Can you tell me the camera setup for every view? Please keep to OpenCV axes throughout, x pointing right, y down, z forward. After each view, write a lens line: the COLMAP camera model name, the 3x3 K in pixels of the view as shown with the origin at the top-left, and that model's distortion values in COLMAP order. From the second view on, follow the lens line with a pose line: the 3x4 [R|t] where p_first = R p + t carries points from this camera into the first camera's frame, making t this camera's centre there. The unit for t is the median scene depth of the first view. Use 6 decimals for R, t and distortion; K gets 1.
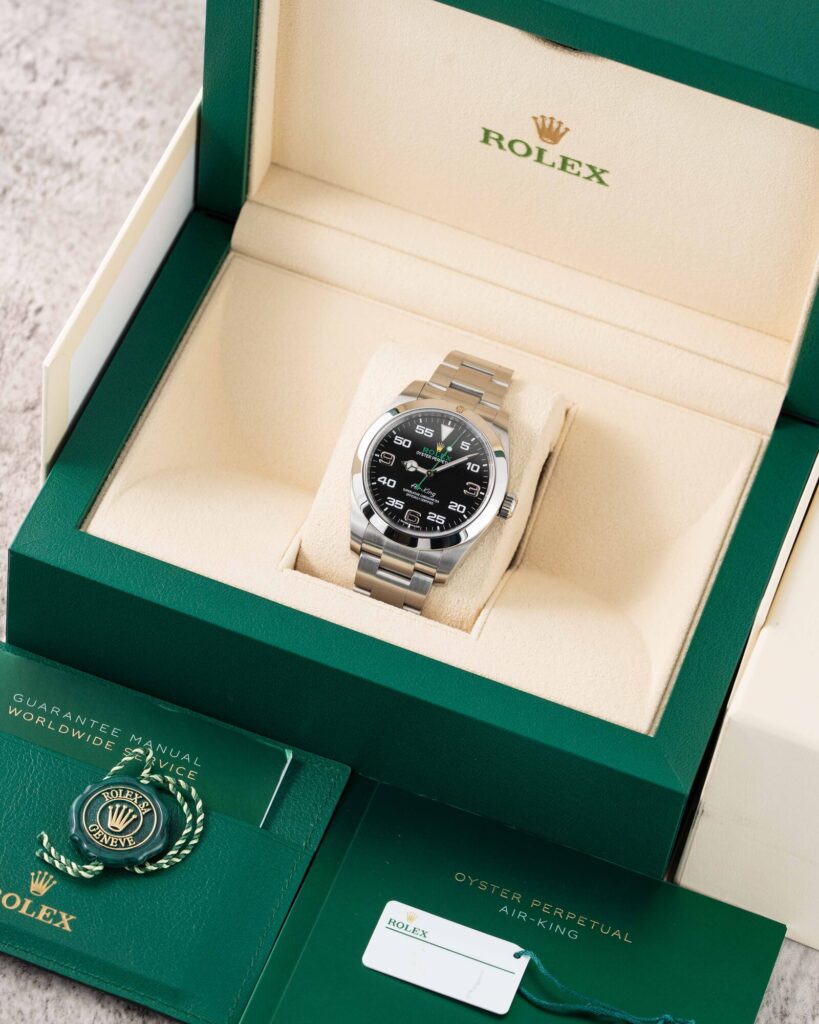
lens RADIAL K [[4336.1, 0, 409.1], [0, 4336.1, 512.1], [0, 0, 1]] dist [0.021238, 0.000000]
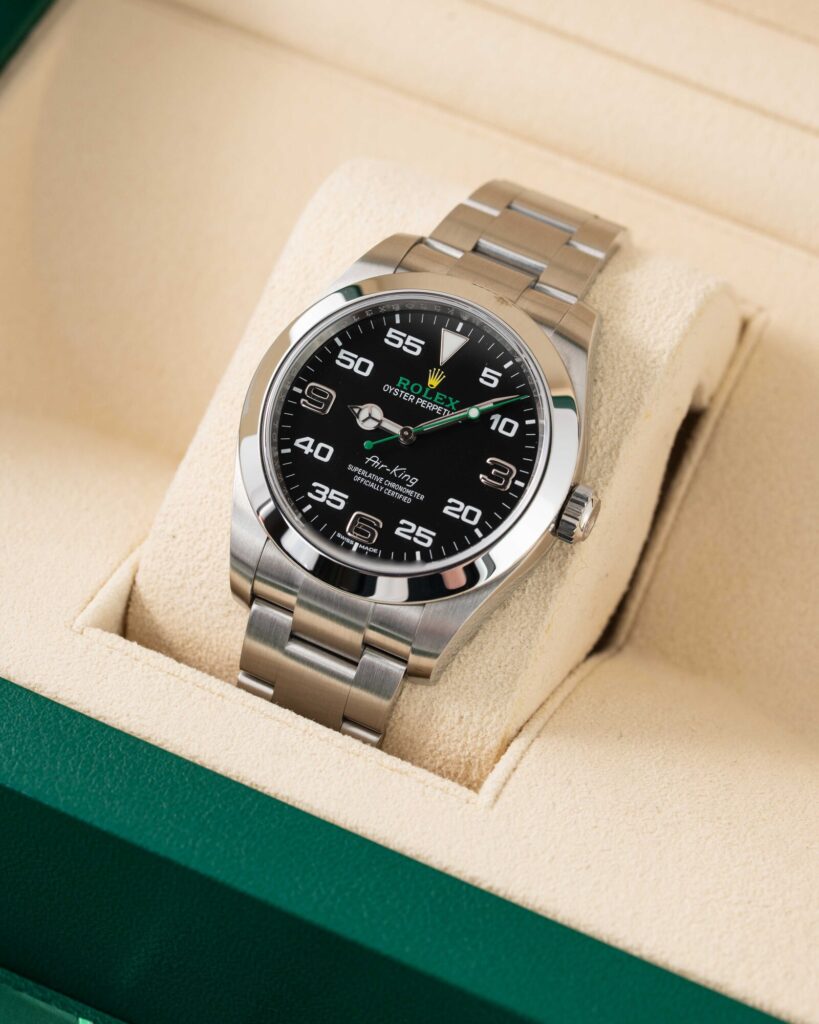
lens RADIAL K [[4336.1, 0, 408.7], [0, 4336.1, 511.7], [0, 0, 1]] dist [0.021238, 0.000000]
pose [[0.991983, 0.047800, -0.116979, 0.058174], [-0.049362, 0.998726, -0.010490, 0.003914], [0.116328, 0.016181, 0.993079, 0.547613]]
